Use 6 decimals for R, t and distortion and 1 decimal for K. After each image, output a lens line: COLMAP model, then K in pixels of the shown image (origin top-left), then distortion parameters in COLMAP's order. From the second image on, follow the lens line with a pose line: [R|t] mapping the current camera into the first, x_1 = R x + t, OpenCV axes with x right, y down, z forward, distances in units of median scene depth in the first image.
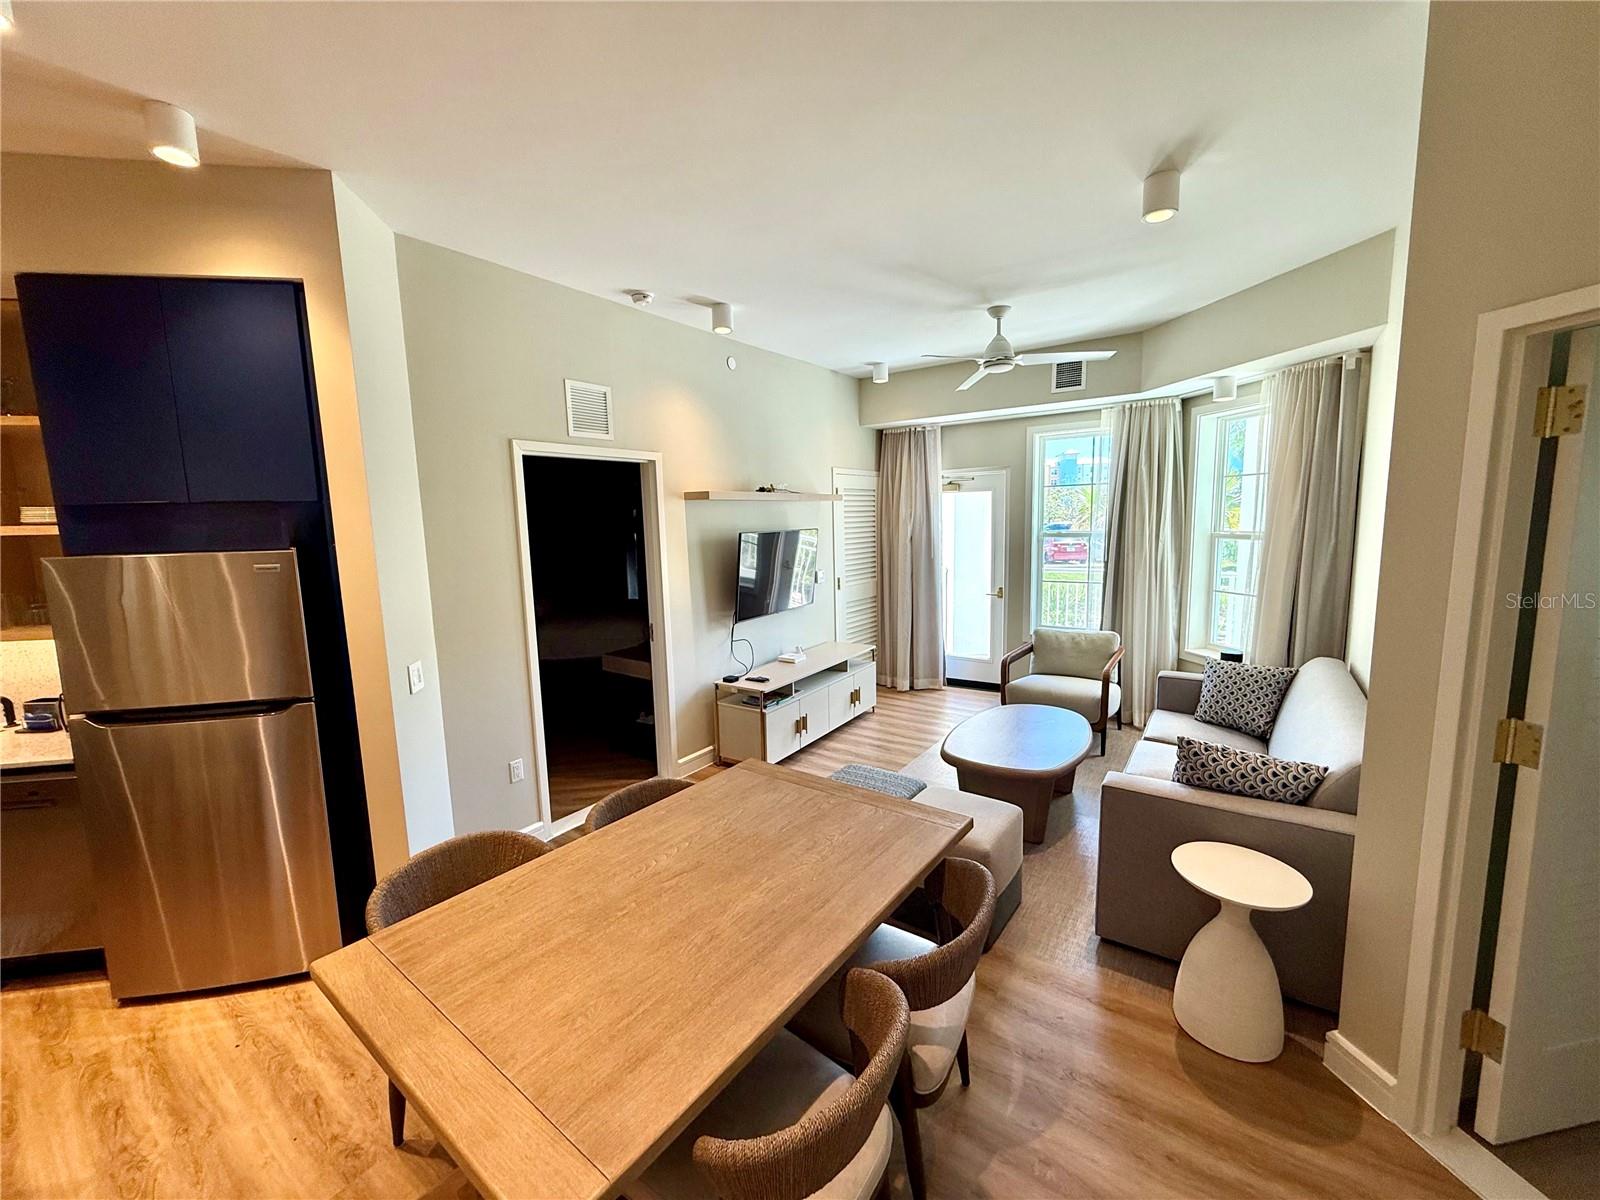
lens RADIAL K [[639.0, 0, 795.7], [0, 639.0, 600.4], [0, 0, 1]] dist [0.000510, 0.000037]
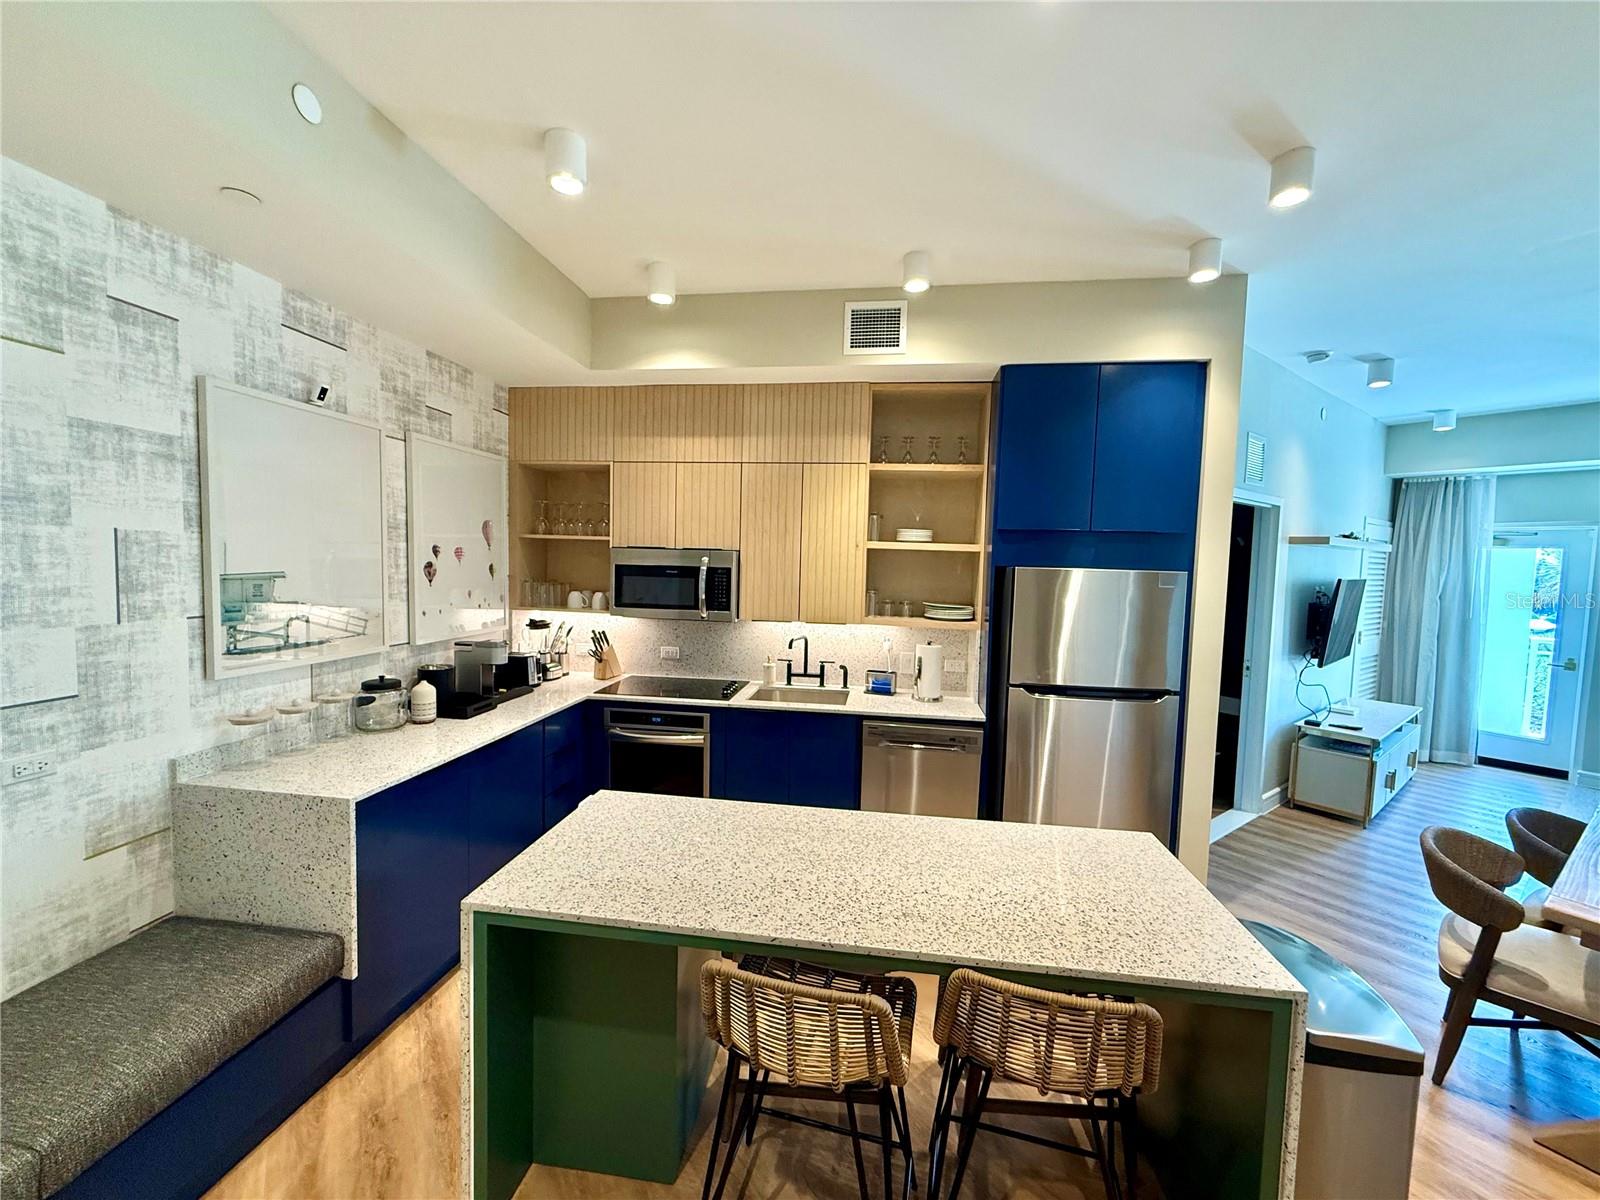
lens RADIAL K [[639.0, 0, 795.7], [0, 639.0, 600.4], [0, 0, 1]] dist [0.000510, 0.000037]
pose [[0.949559, 0.070566, -0.305547, -0.891771], [-0.090195, 0.994638, -0.050590, 0.086039], [0.300339, 0.075597, 0.950832, -0.324203]]
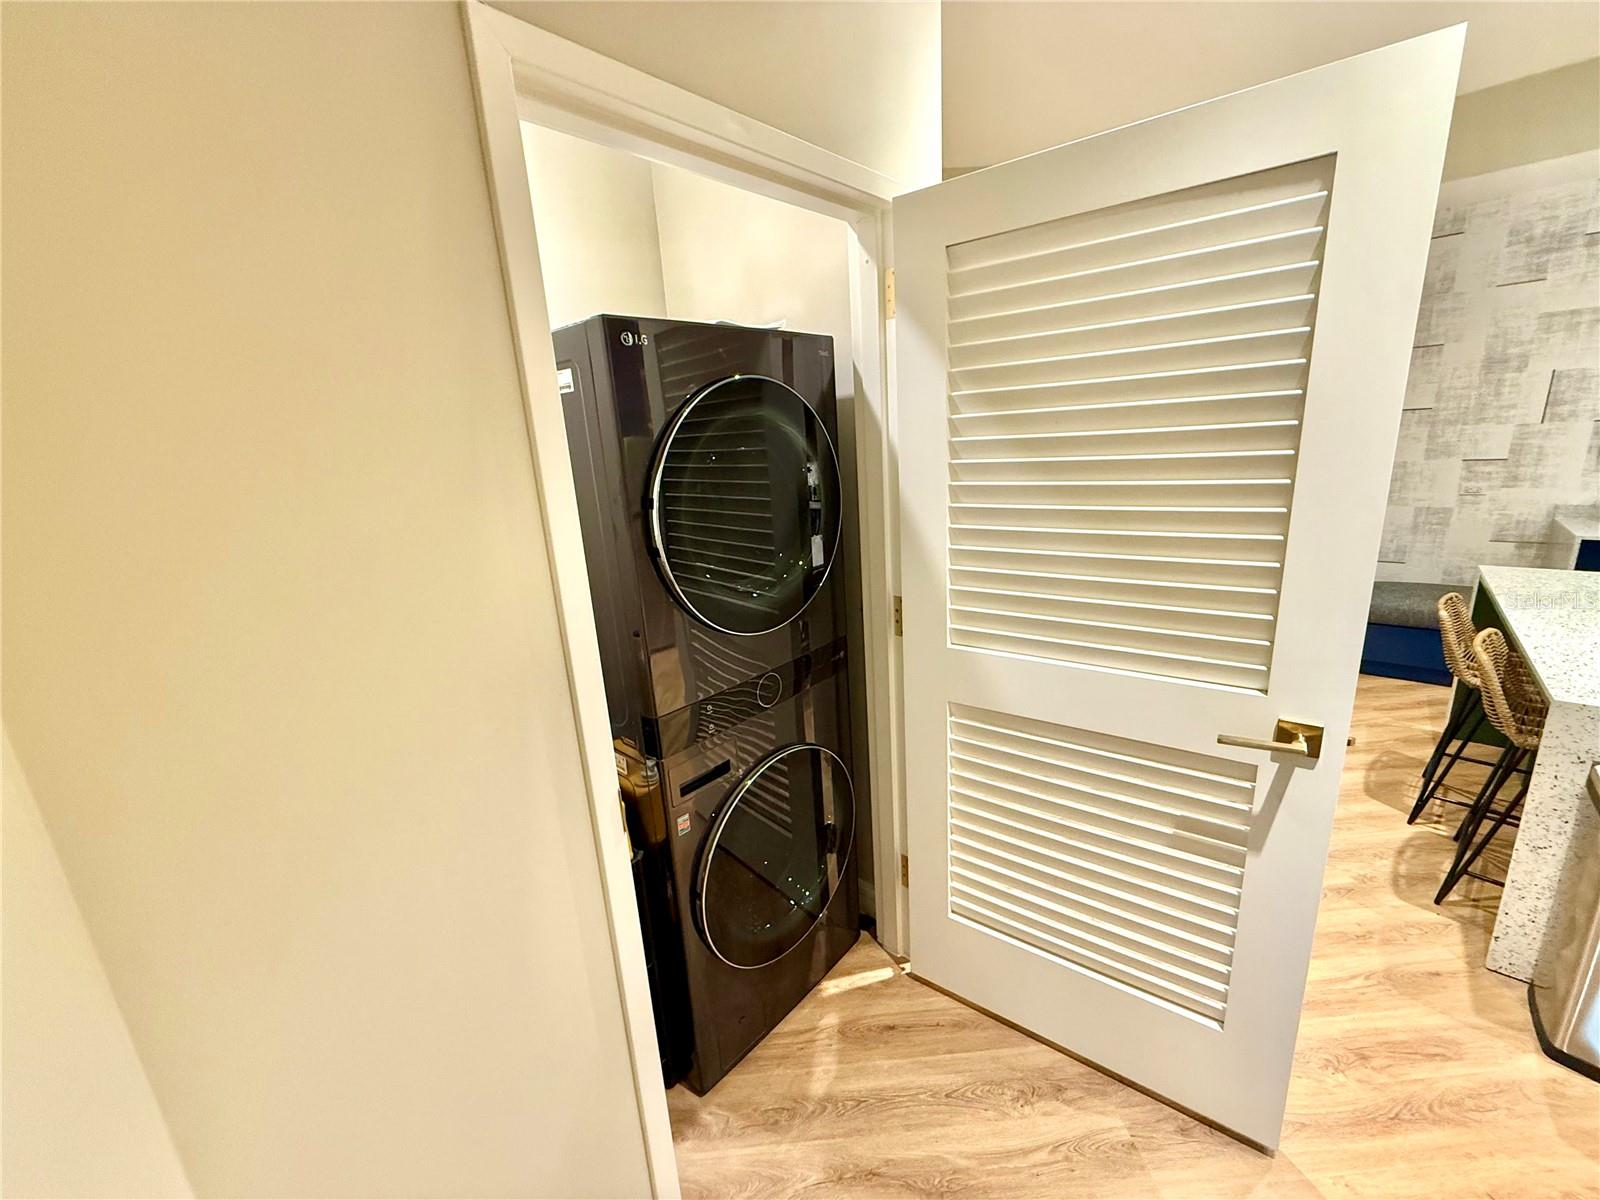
lens RADIAL K [[639.0, 0, 795.7], [0, 639.0, 600.4], [0, 0, 1]] dist [0.000510, 0.000037]
pose [[-0.778854, 0.228684, -0.584029, 0.156260], [0.002705, 0.932377, 0.361478, 0.008984], [0.627199, 0.279959, -0.726804, 0.175234]]
